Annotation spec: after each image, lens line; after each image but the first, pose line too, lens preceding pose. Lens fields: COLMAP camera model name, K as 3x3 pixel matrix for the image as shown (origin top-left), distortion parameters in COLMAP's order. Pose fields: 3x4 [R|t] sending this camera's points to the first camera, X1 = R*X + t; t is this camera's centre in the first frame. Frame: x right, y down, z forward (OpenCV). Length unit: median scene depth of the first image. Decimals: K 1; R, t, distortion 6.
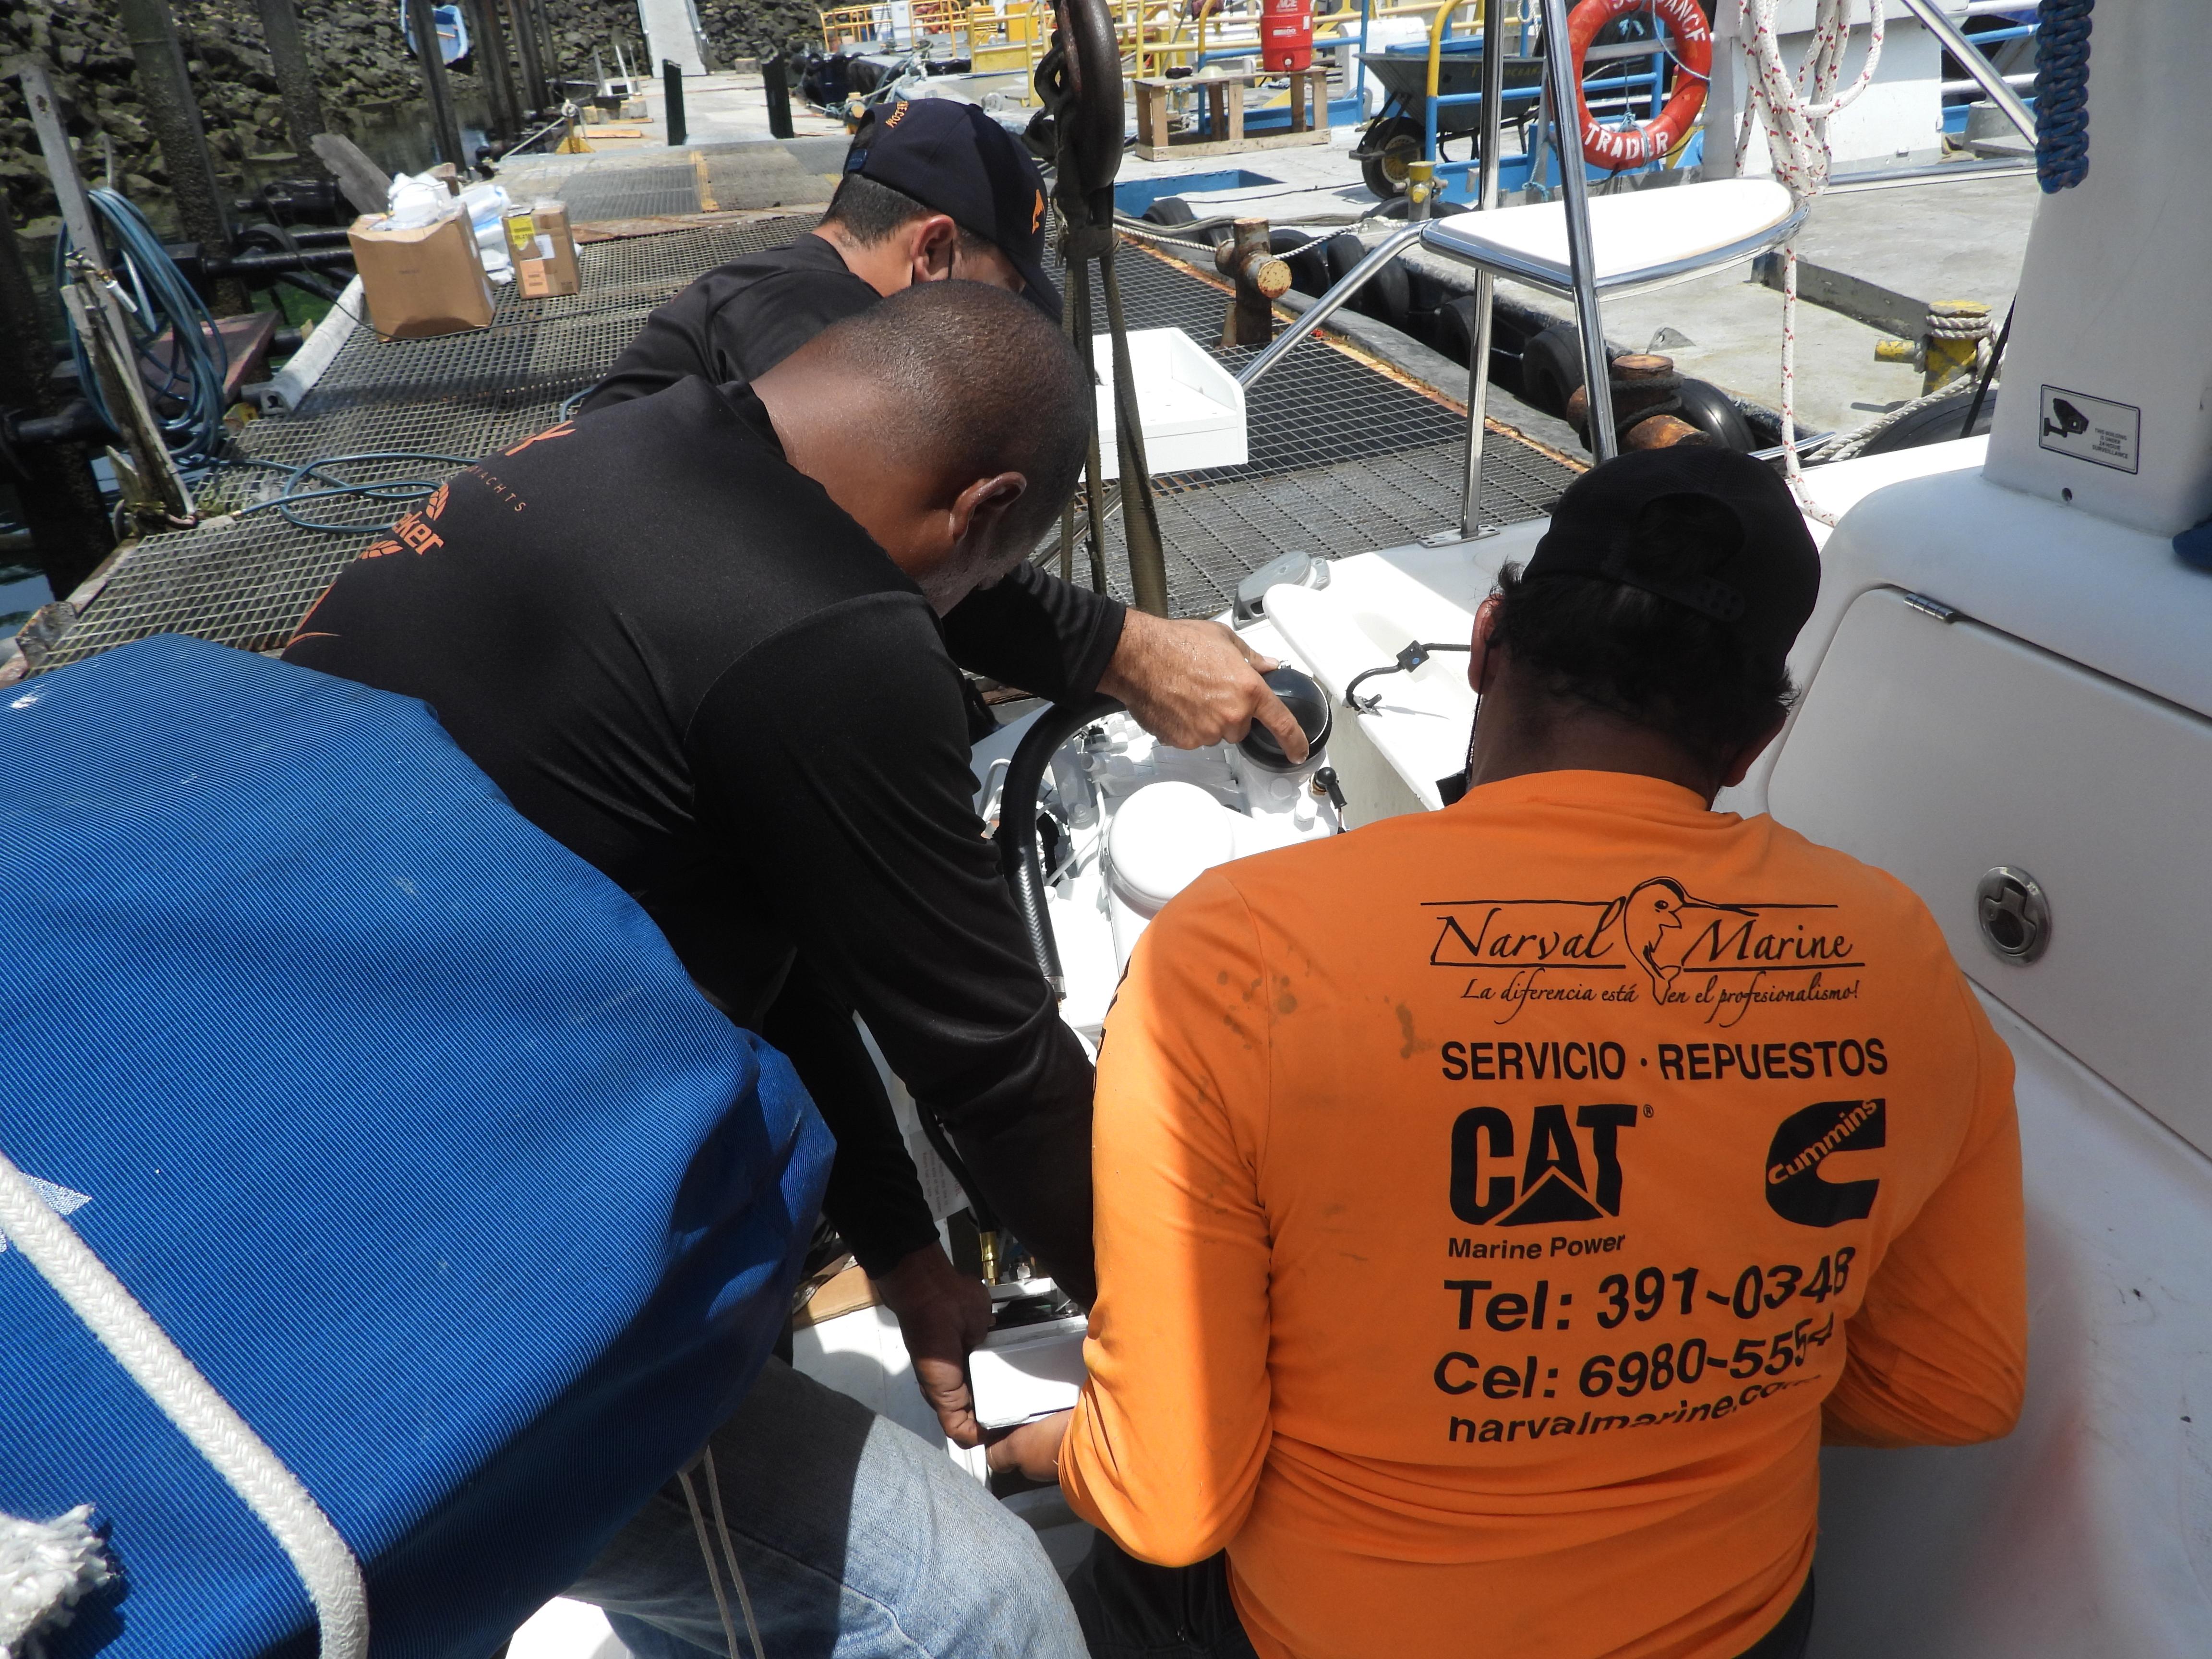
lens RADIAL K [[1668.6, 0, 1106.0], [0, 1668.6, 829.5], [0, 0, 1]] dist [0.002526, 0.001882]
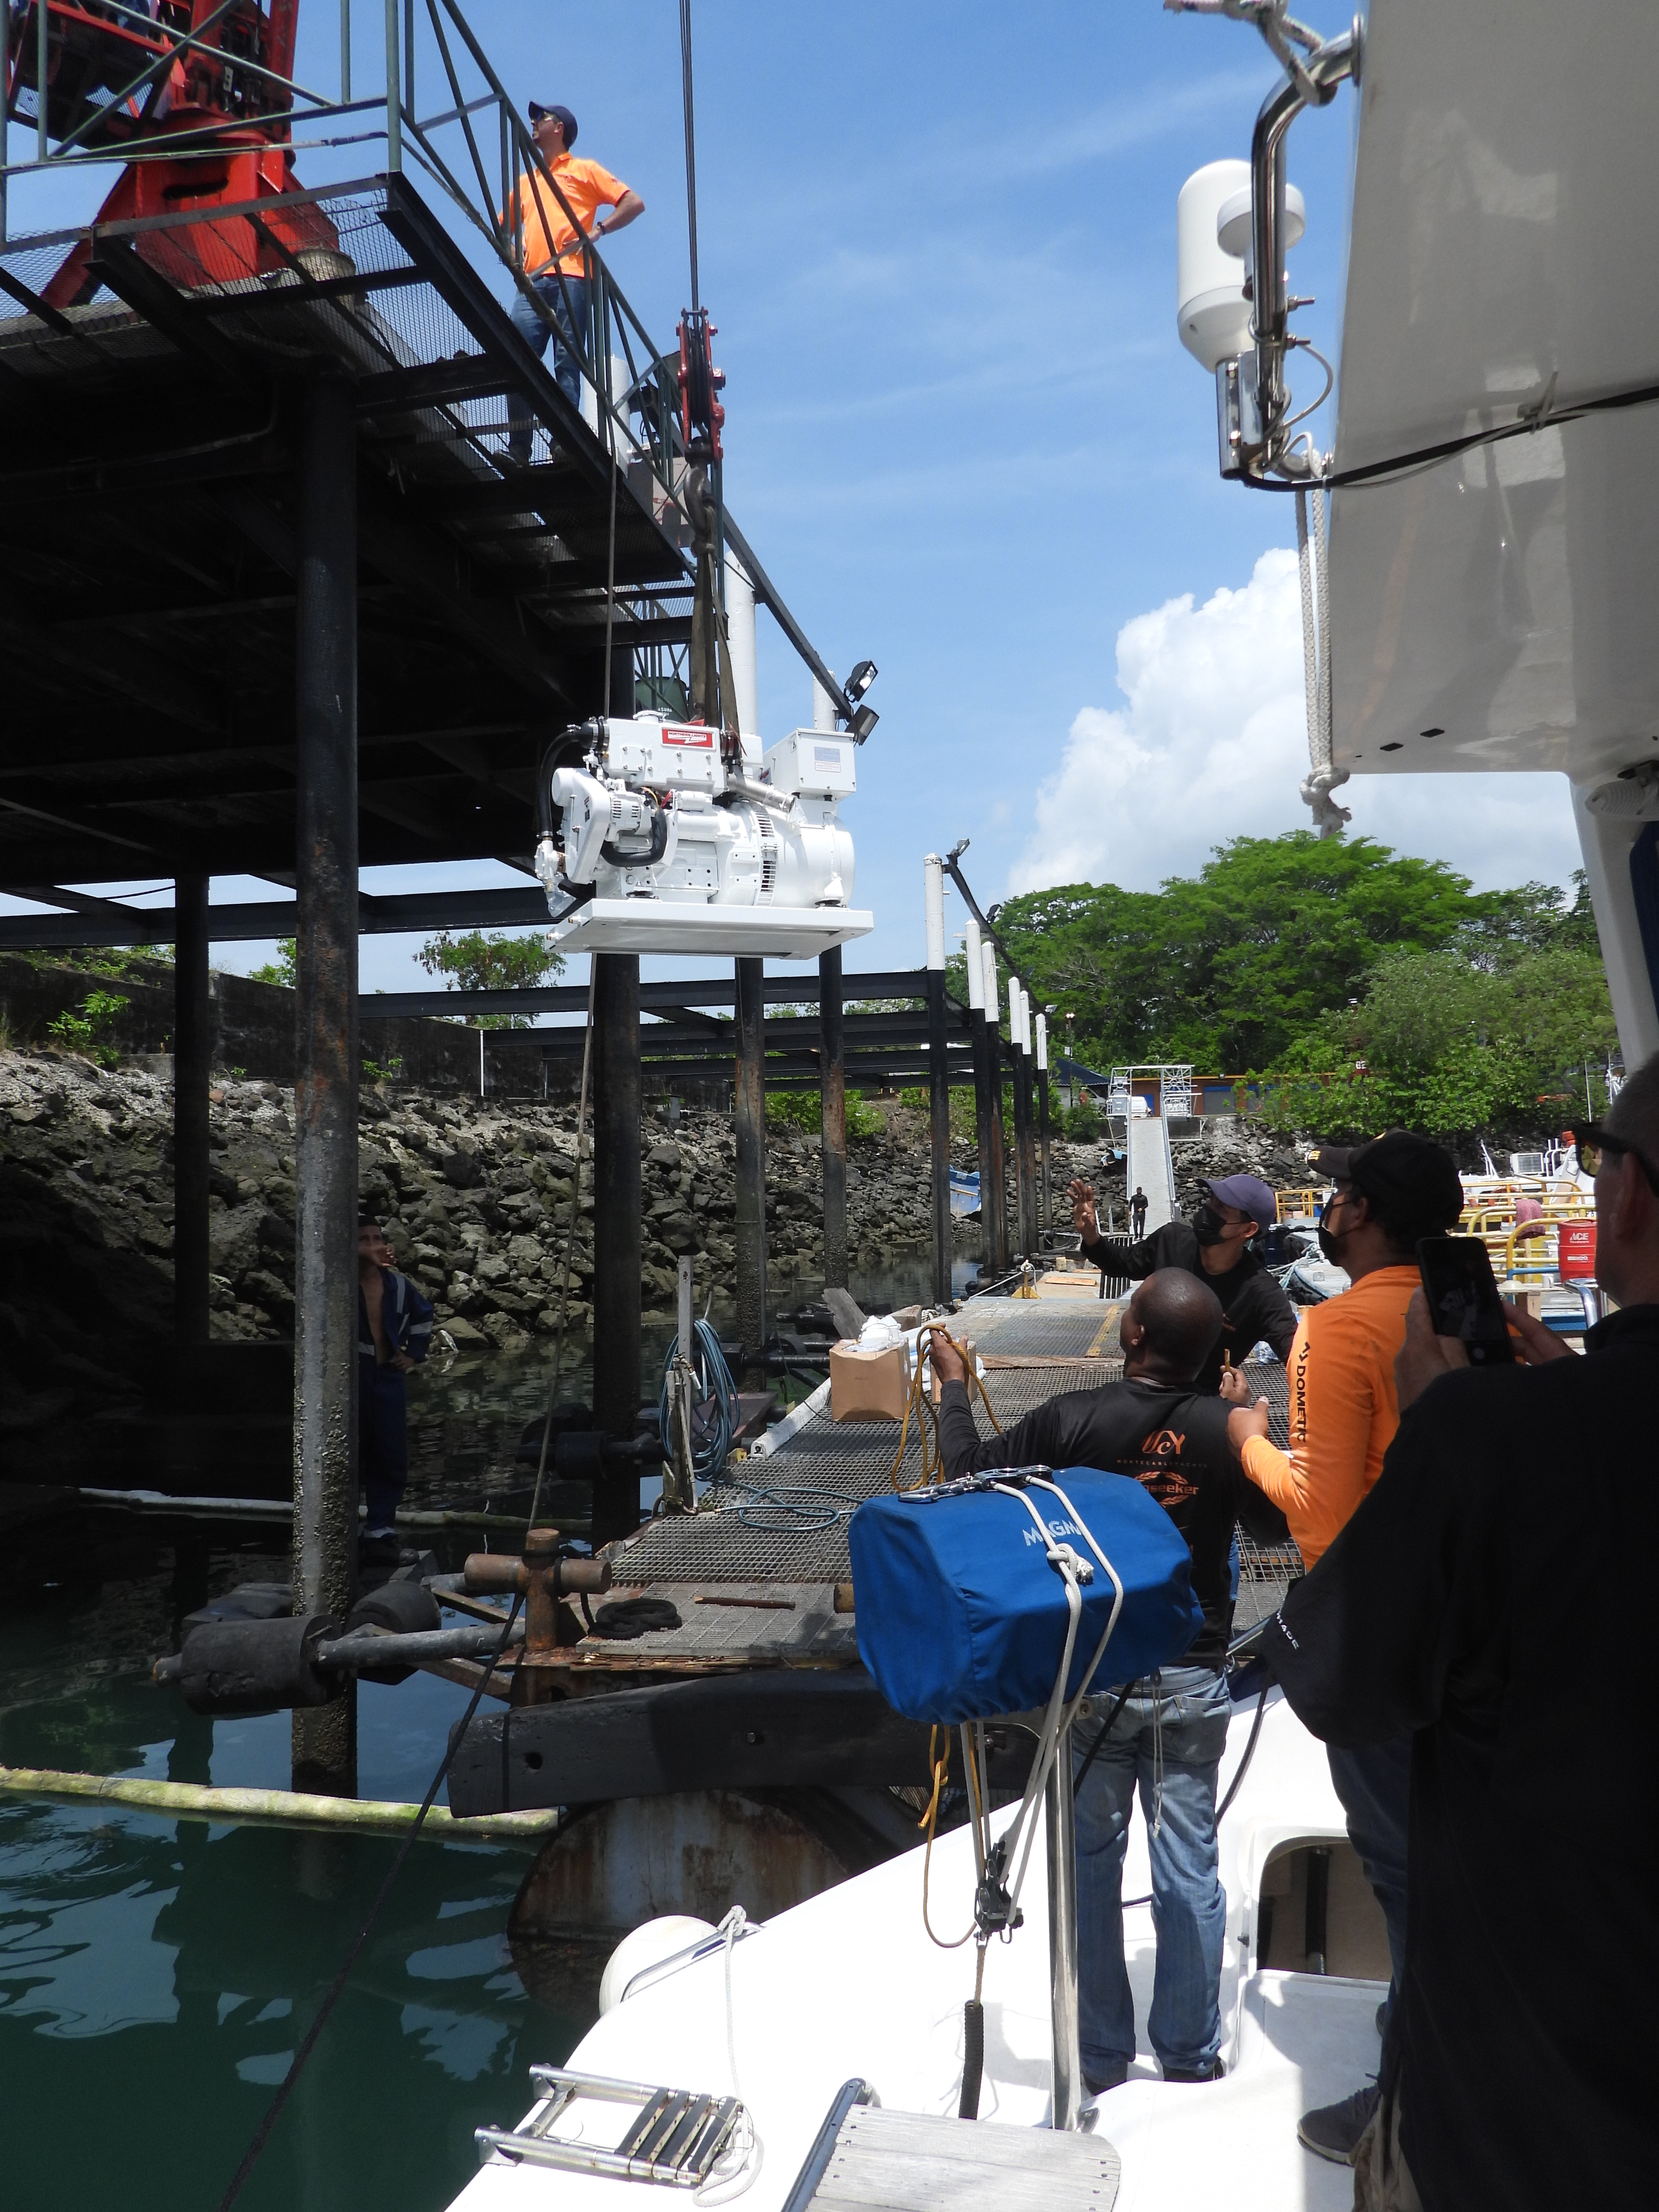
lens RADIAL K [[1668.6, 0, 829.5], [0, 1668.6, 1106.0], [0, 0, 1]] dist [0.002526, 0.001882]
pose [[0.905990, 0.026689, -0.422456, 0.051723], [-0.224819, 0.875954, -0.426803, 0.027604], [0.358662, 0.481655, 0.799606, -0.091700]]
